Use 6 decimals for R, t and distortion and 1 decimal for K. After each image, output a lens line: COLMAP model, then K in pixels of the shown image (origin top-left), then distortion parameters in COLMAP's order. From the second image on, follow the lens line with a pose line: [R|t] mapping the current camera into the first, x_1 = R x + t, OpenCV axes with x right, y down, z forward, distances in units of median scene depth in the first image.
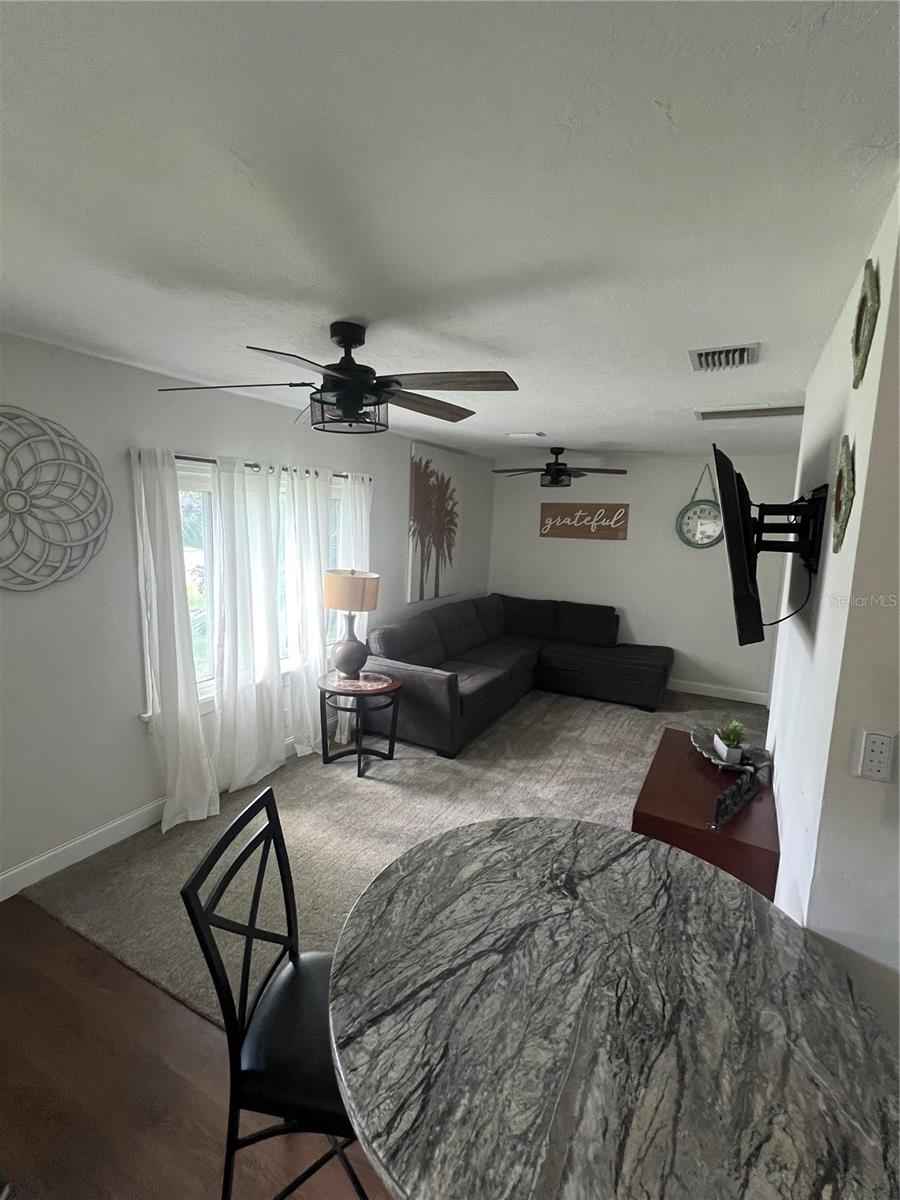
lens RADIAL K [[537.7, 0, 451.9], [0, 537.7, 598.6], [0, 0, 1]] dist [0.001030, 0.000022]
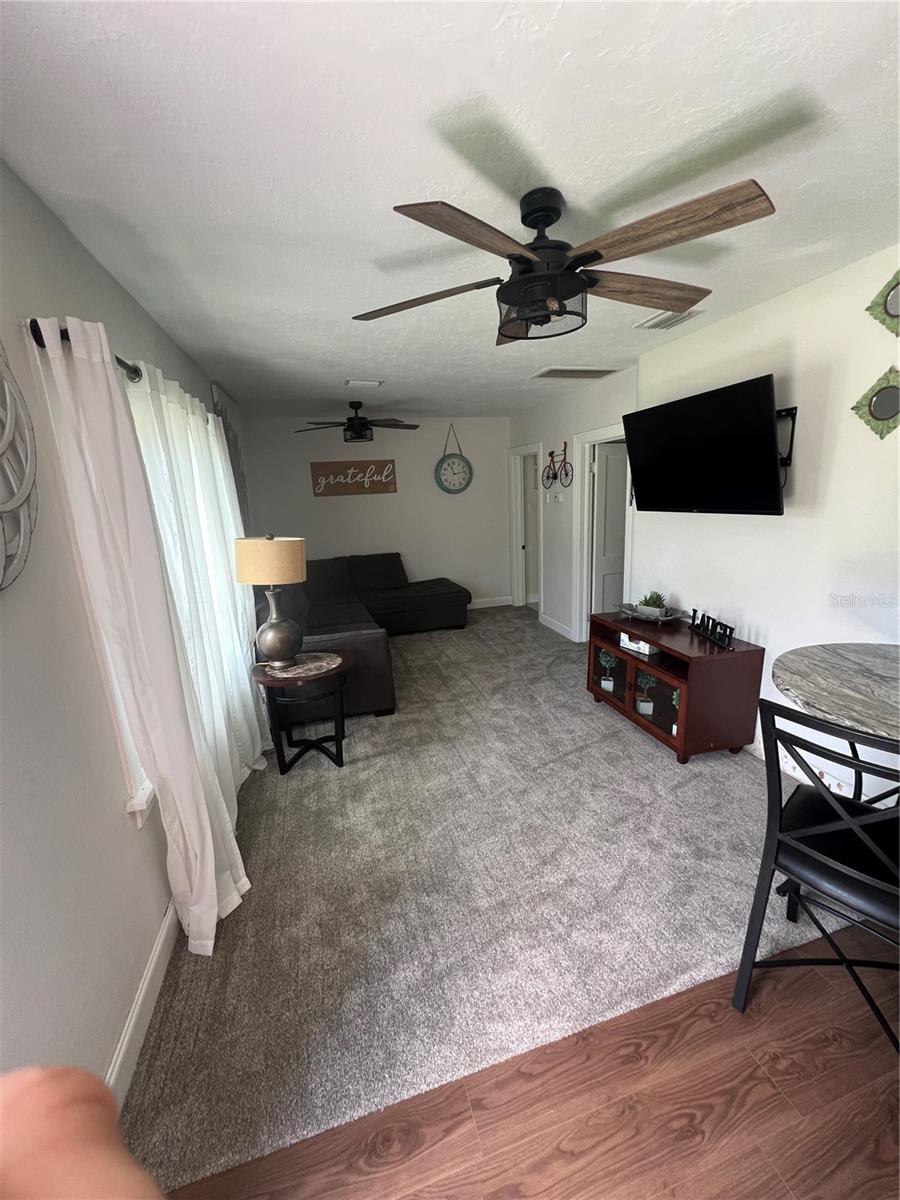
lens RADIAL K [[478.0, 0, 454.2], [0, 478.0, 598.4], [0, 0, 1]] dist [-0.000761, 0.000329]
pose [[0.717860, -0.214965, 0.662169, -0.399639], [0.168543, 0.976503, 0.134291, -0.007580], [-0.675478, 0.015202, 0.737223, 0.238890]]
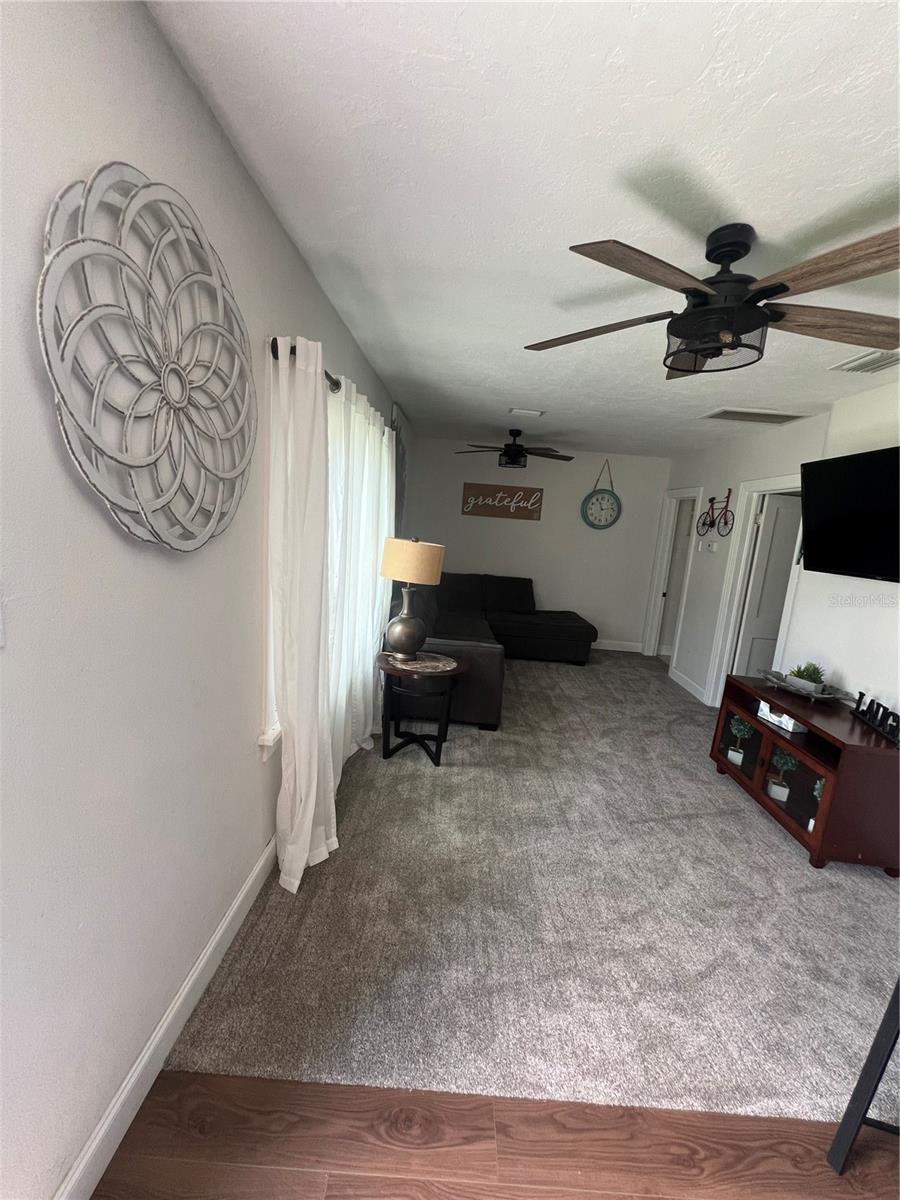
lens RADIAL K [[478.0, 0, 454.2], [0, 478.0, 598.4], [0, 0, 1]] dist [-0.000761, 0.000329]
pose [[0.891092, -0.034131, 0.452537, -0.404894], [0.014065, 0.998766, 0.047633, 0.008255], [-0.453604, -0.036080, 0.890473, 0.222531]]
